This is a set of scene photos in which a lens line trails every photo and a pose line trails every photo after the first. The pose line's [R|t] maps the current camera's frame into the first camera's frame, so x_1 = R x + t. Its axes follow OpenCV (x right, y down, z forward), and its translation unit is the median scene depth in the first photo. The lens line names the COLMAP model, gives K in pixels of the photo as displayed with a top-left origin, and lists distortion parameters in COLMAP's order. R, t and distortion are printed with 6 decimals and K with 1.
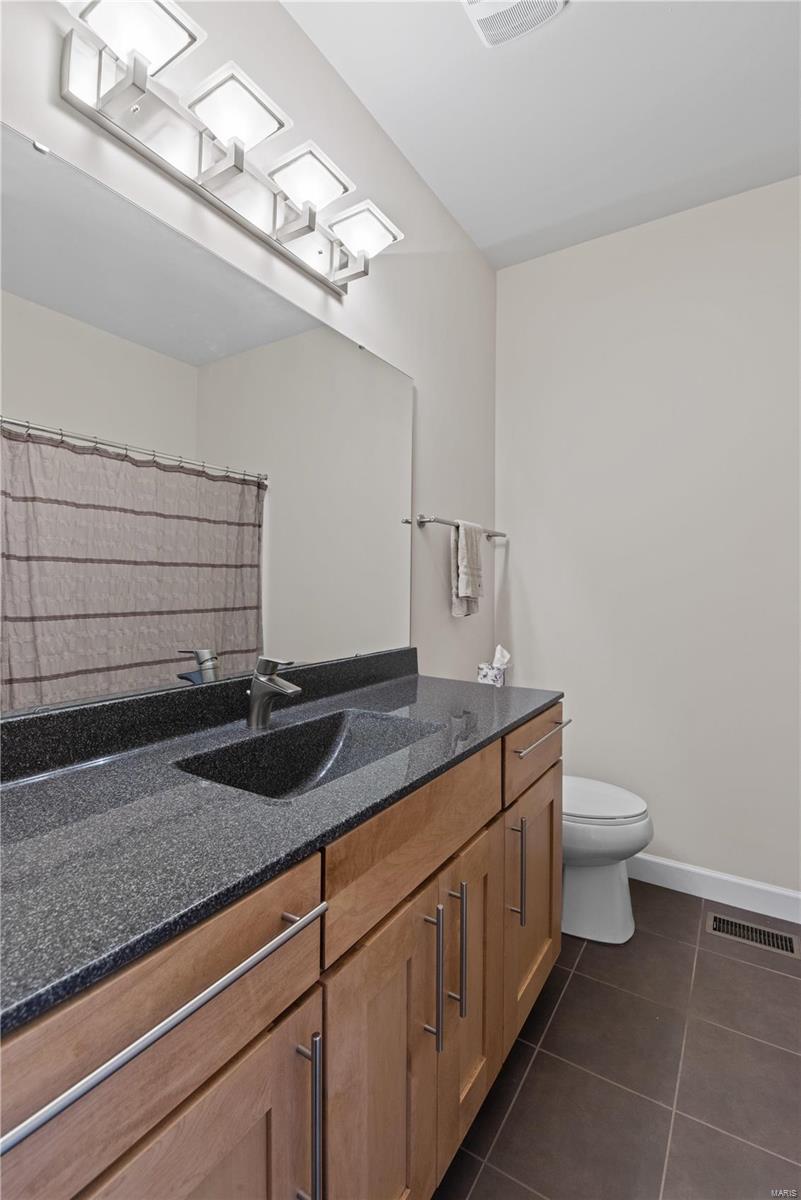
lens RADIAL K [[539.5, 0, 395.9], [0, 539.5, 591.1], [0, 0, 1]] dist [-0.004388, -0.000473]
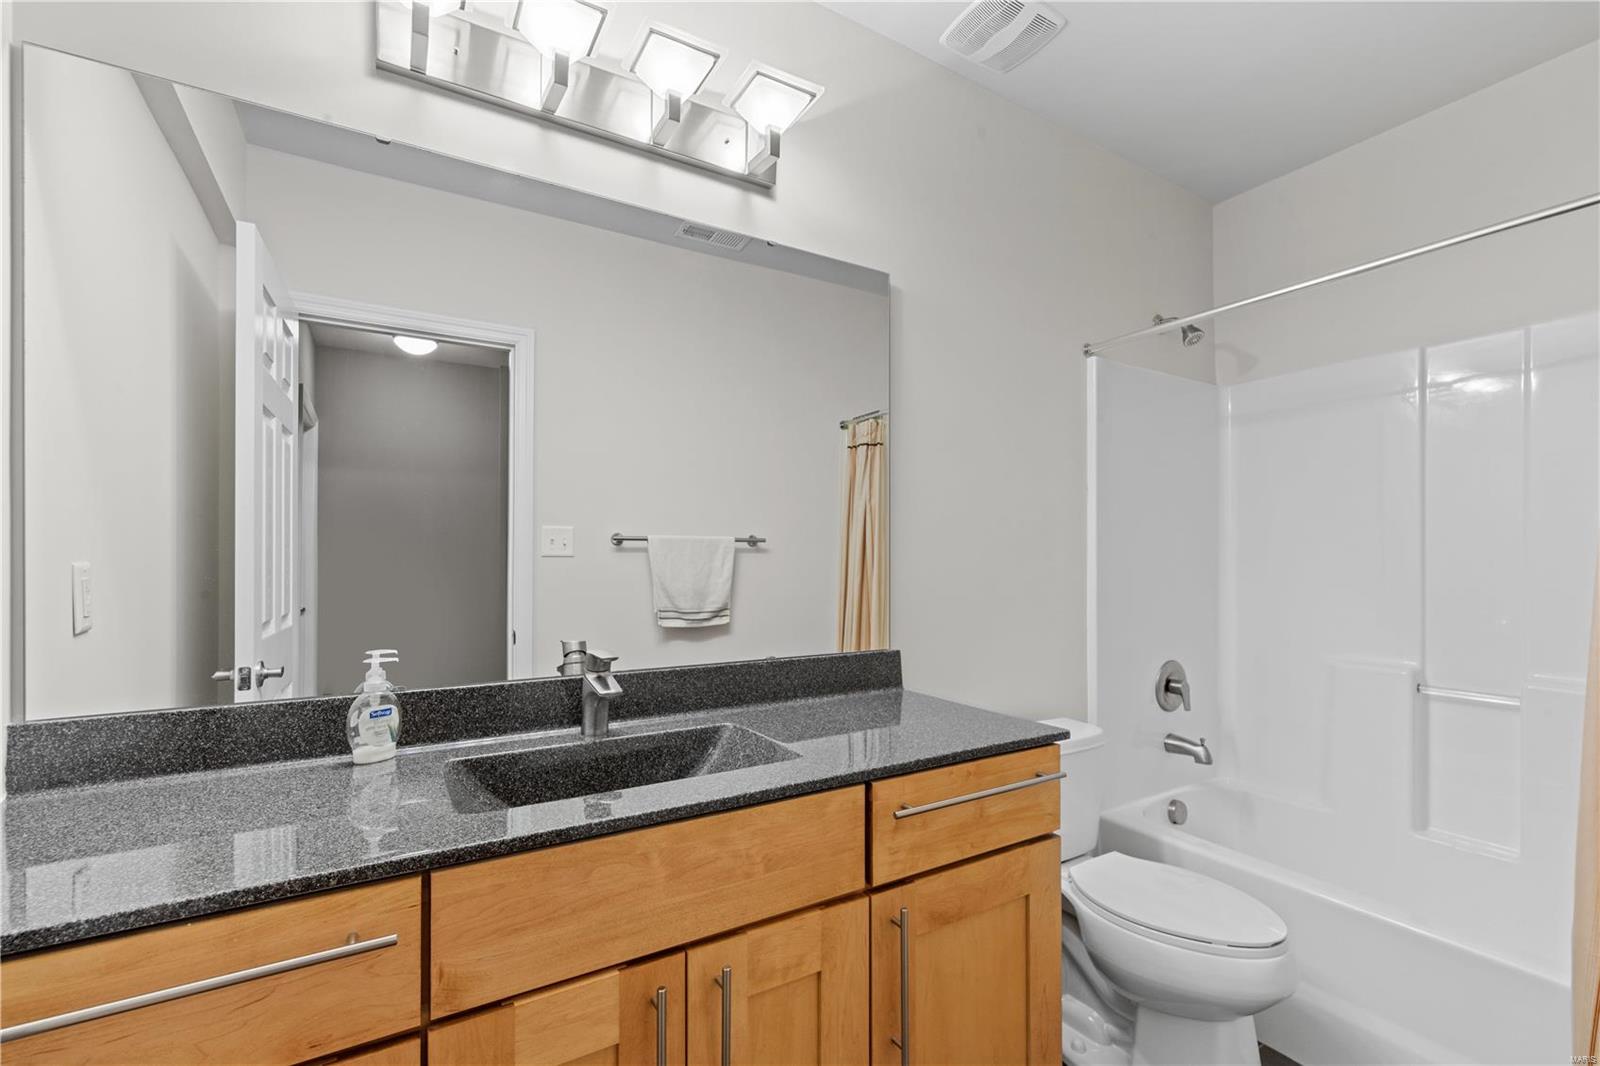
lens RADIAL K [[719.3, 0, 817.9], [0, 719.3, 573.9], [0, 0, 1]] dist [-0.004388, -0.000473]
pose [[0.905069, -0.004171, -0.425243, 0.429578], [0.006606, 0.999969, 0.004250, -0.002598], [0.425213, -0.006656, 0.905069, 0.106220]]
